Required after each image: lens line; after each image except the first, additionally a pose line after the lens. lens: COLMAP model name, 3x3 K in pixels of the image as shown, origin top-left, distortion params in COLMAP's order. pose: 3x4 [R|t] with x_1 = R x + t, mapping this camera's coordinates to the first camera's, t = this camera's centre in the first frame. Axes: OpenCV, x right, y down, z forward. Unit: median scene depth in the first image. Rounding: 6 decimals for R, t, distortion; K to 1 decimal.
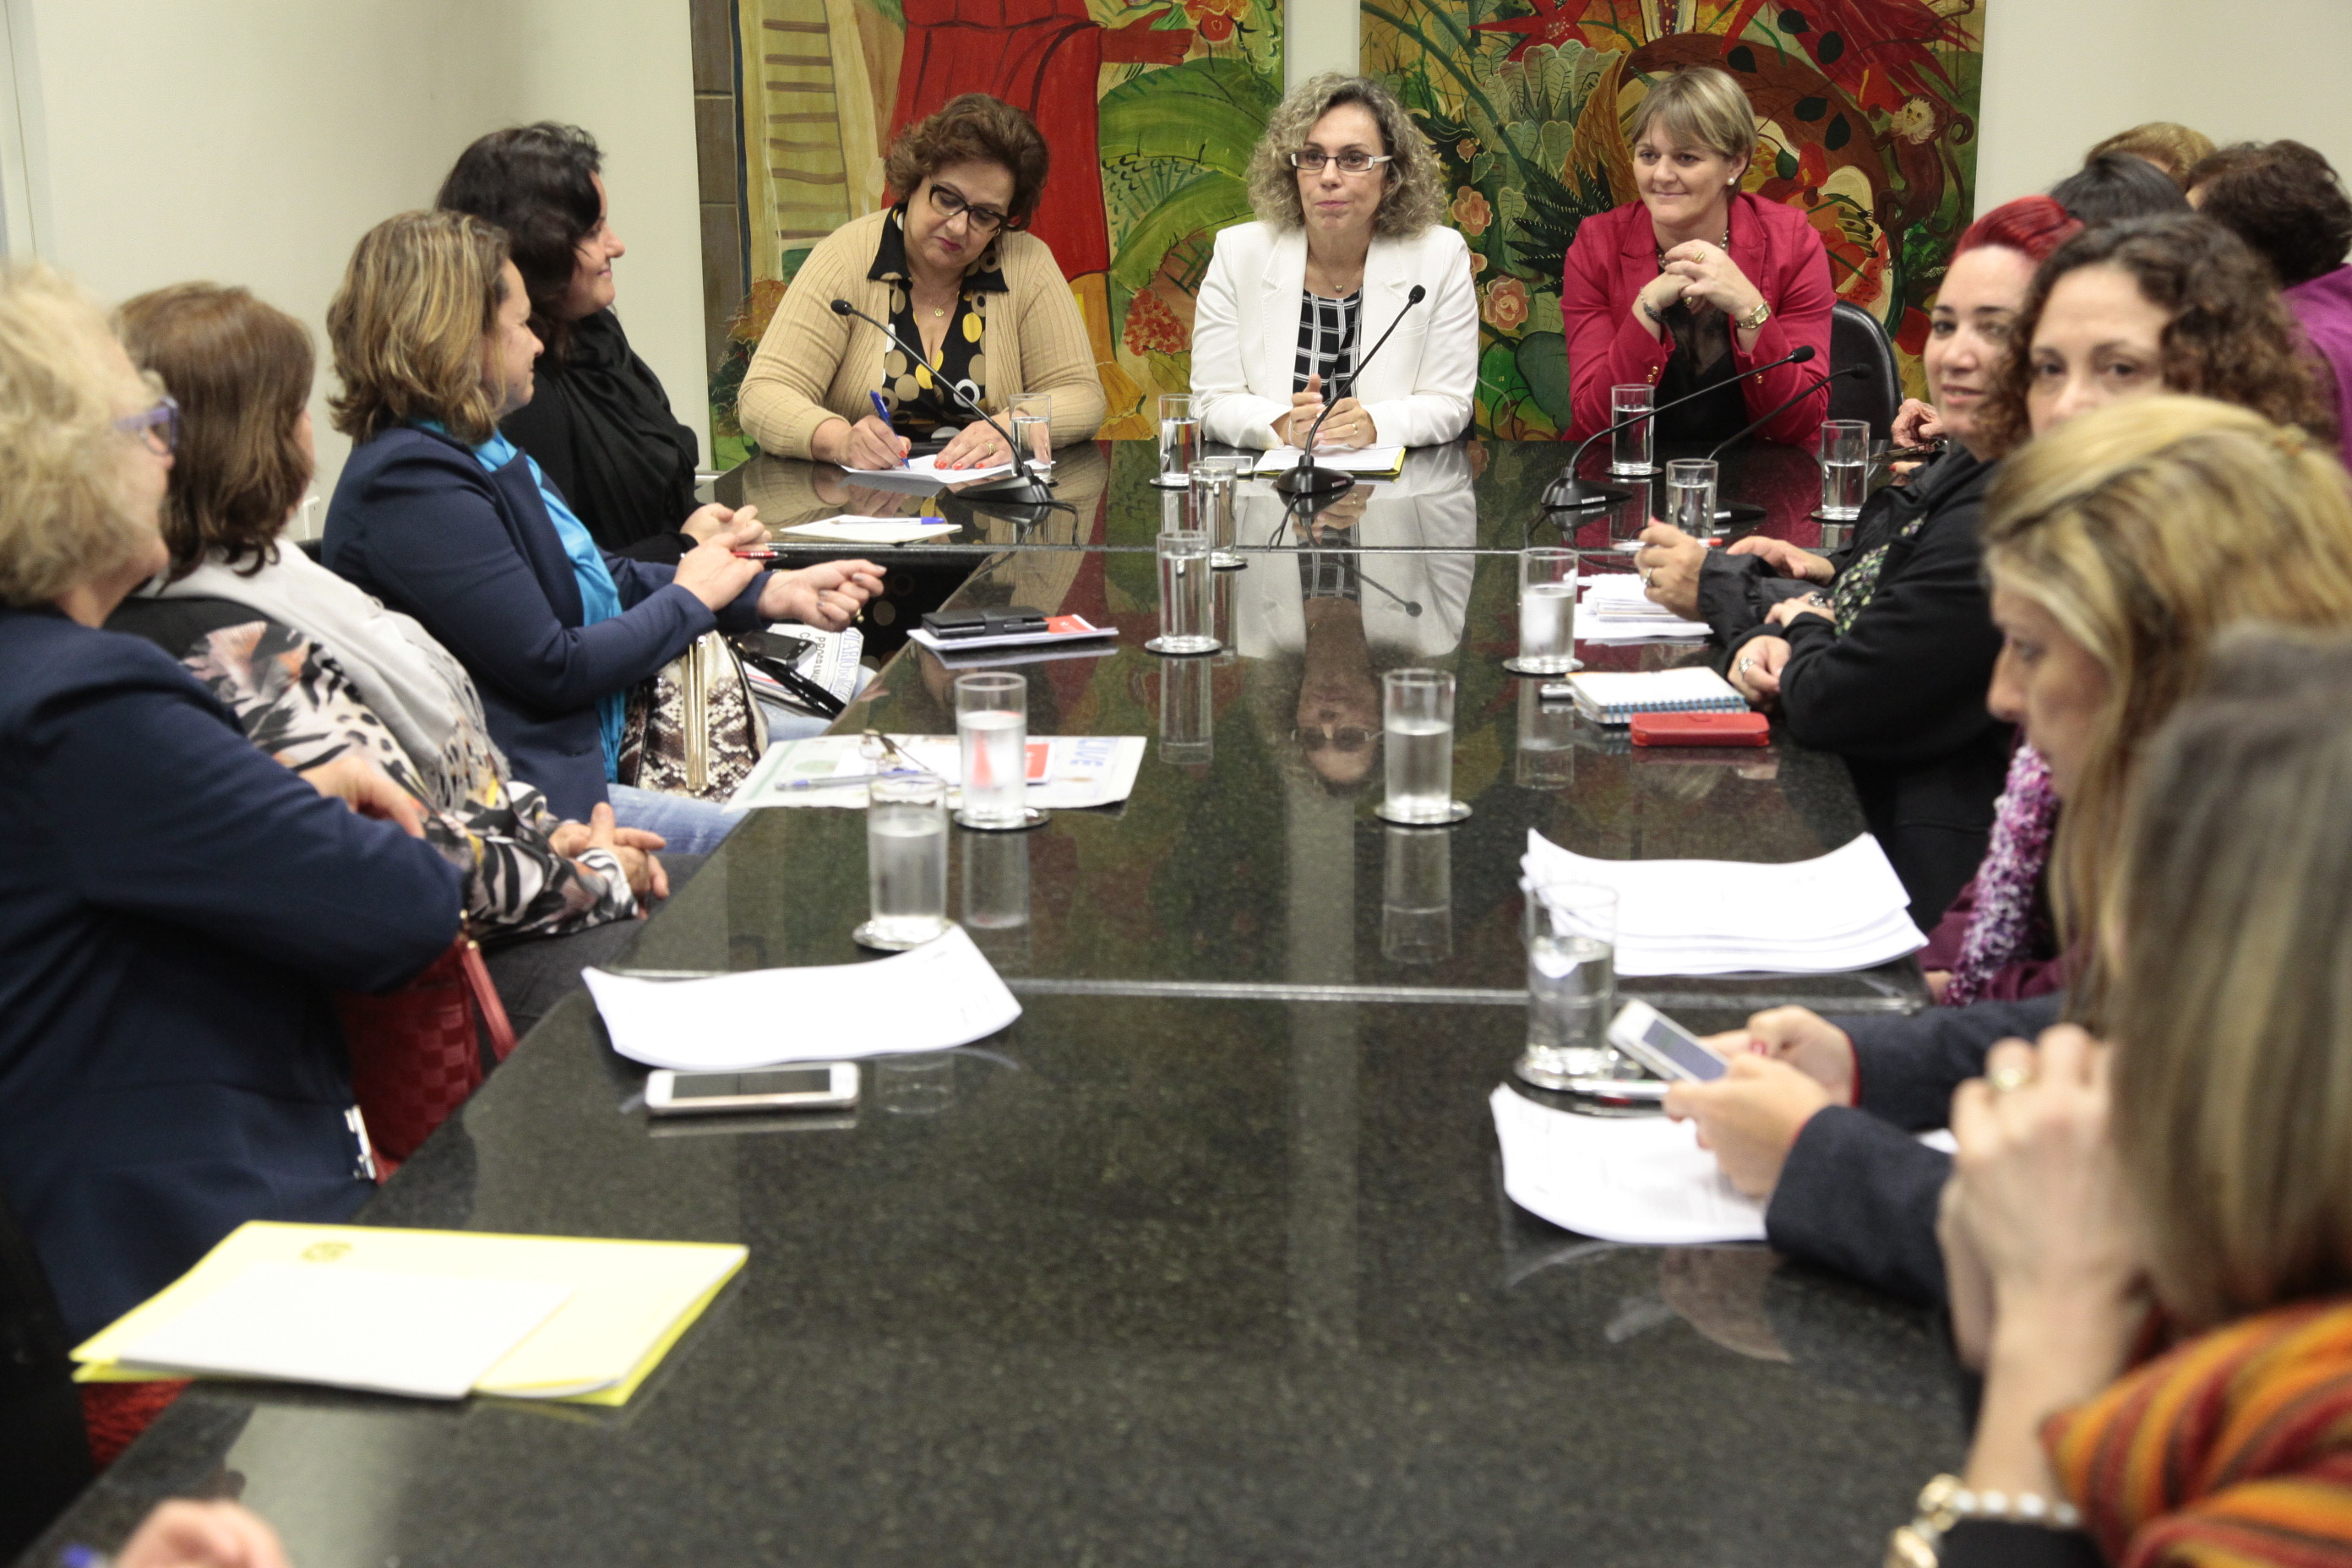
lens RADIAL K [[3448.1, 0, 1170.3], [0, 3448.1, 750.0], [0, 0, 1]] dist [0.235899, 0.000000]
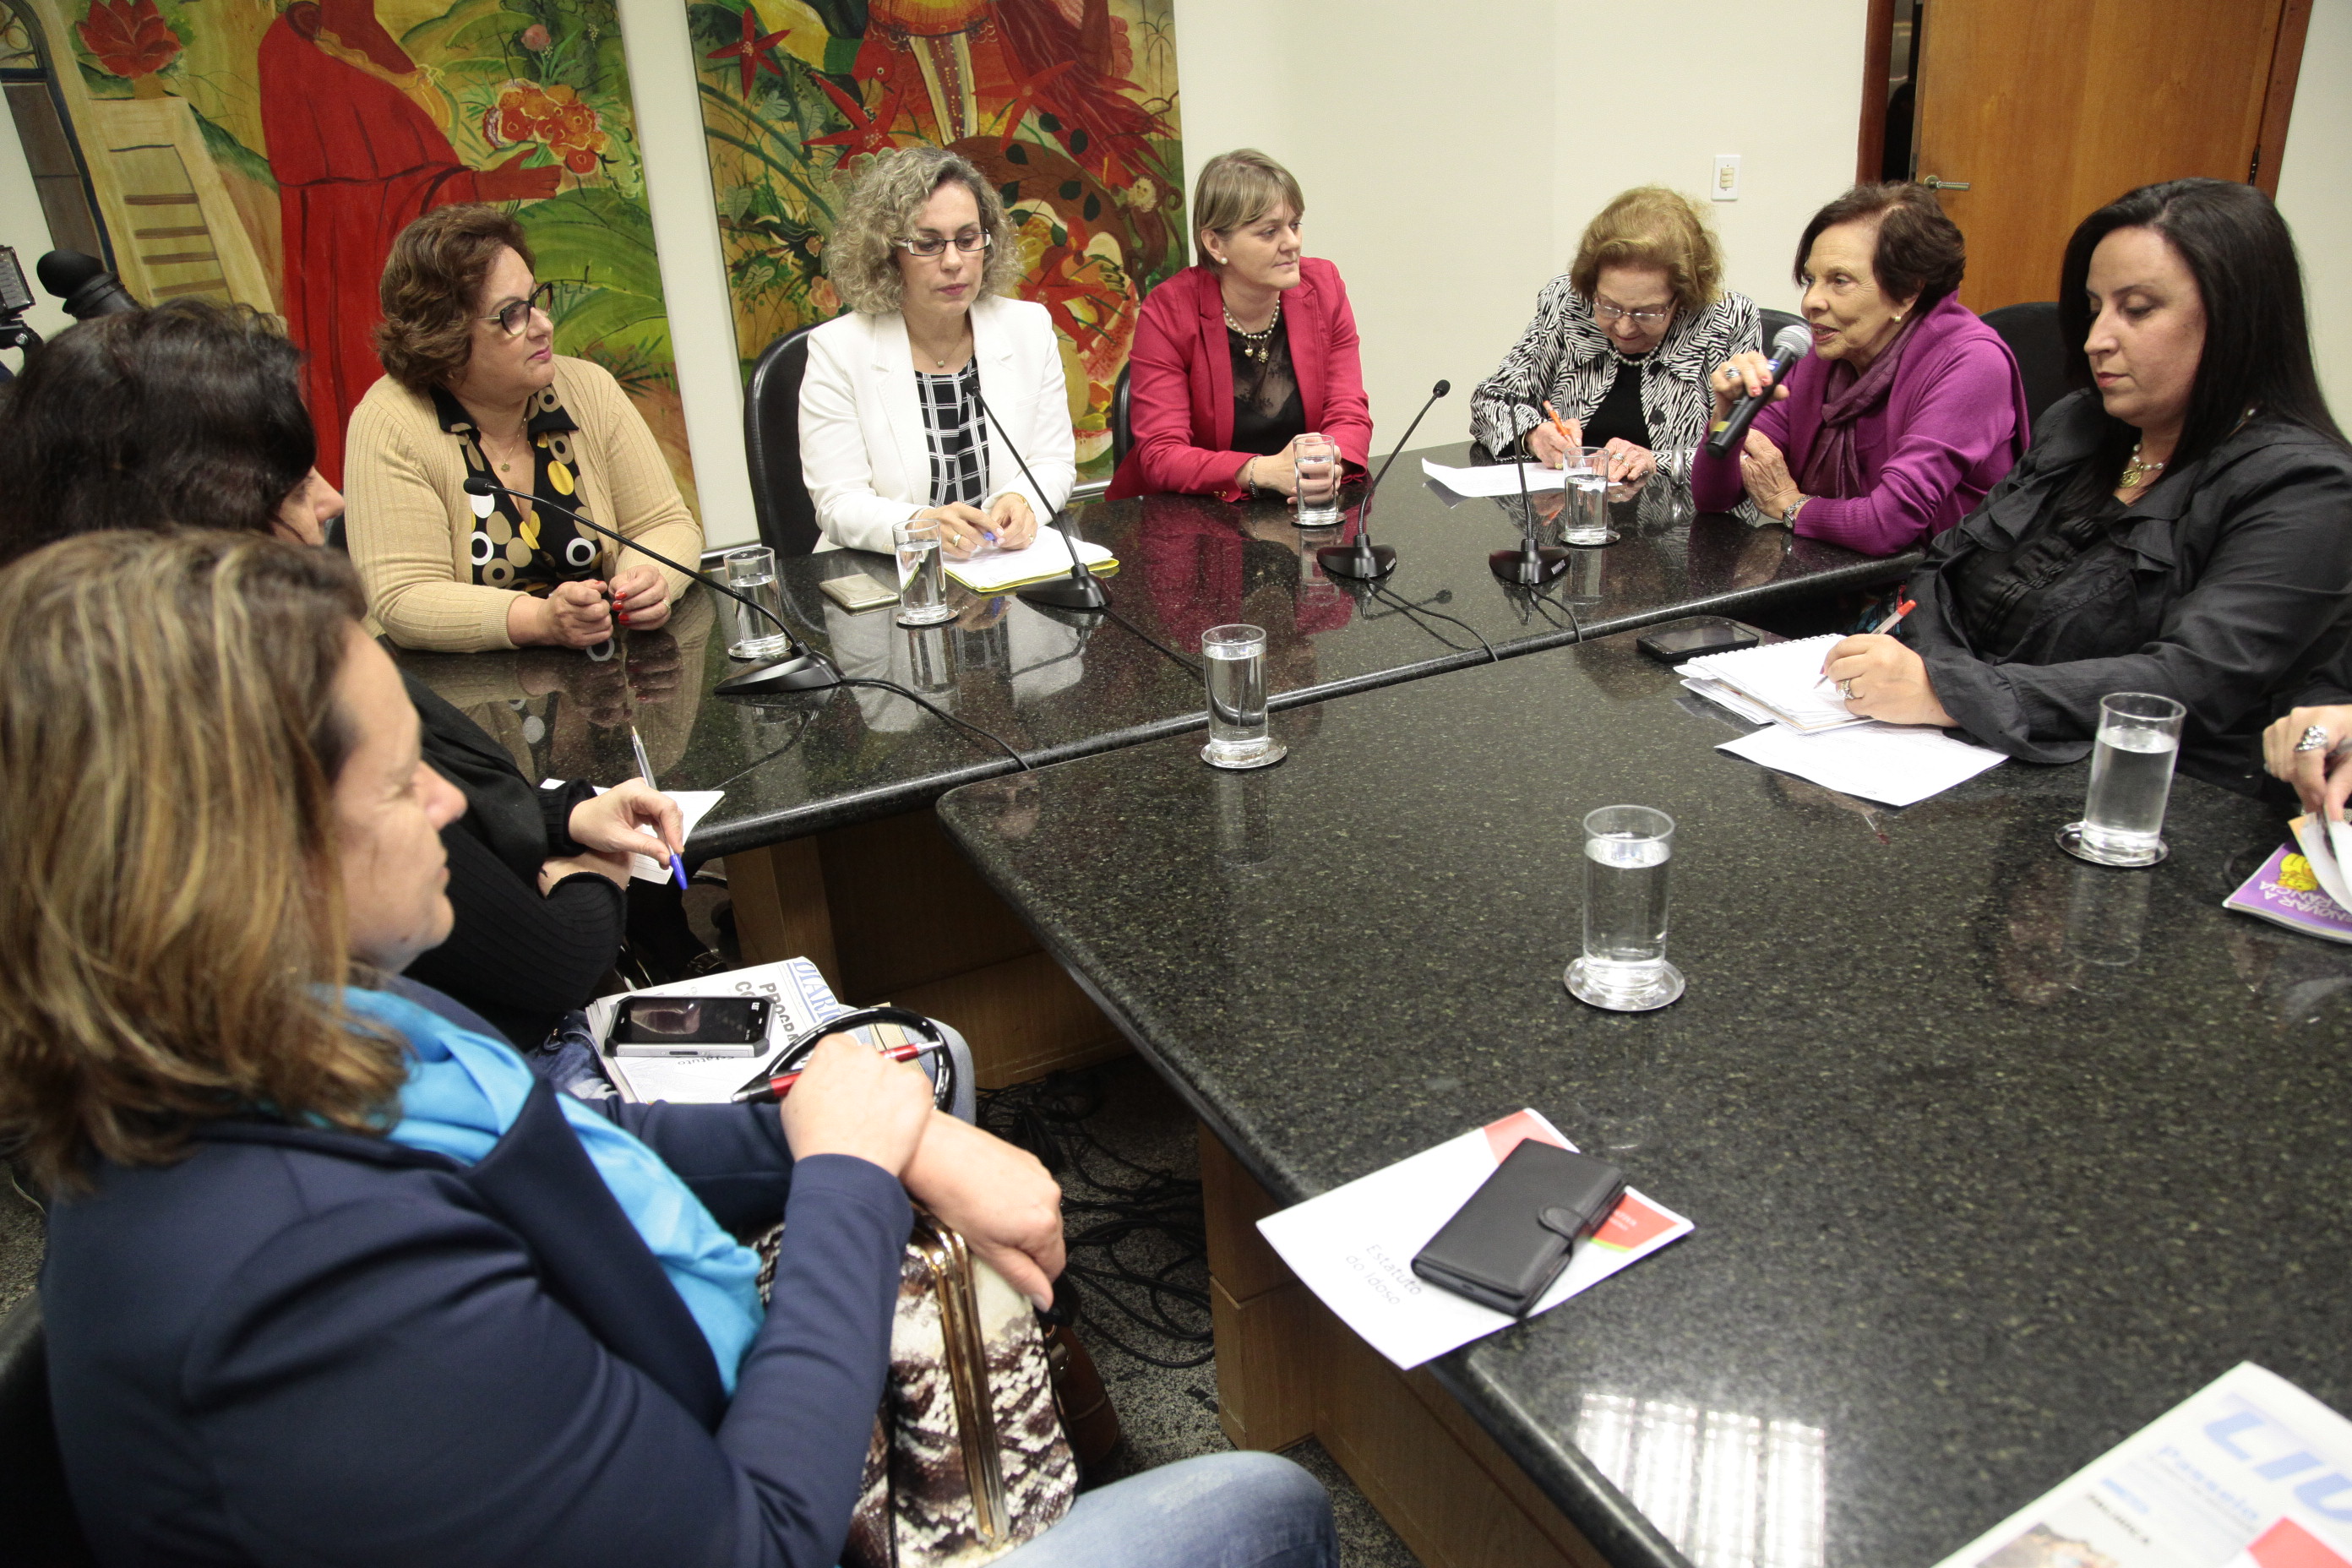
lens RADIAL K [[1585.6, 0, 1127.9], [0, 1585.6, 760.9], [0, 0, 1]] dist [-0.071786, 0.033268]
pose [[0.850702, -0.248445, 0.463230, -0.118889], [0.178538, 0.965431, 0.189913, -0.084811], [-0.494399, -0.078855, 0.865651, 0.463647]]
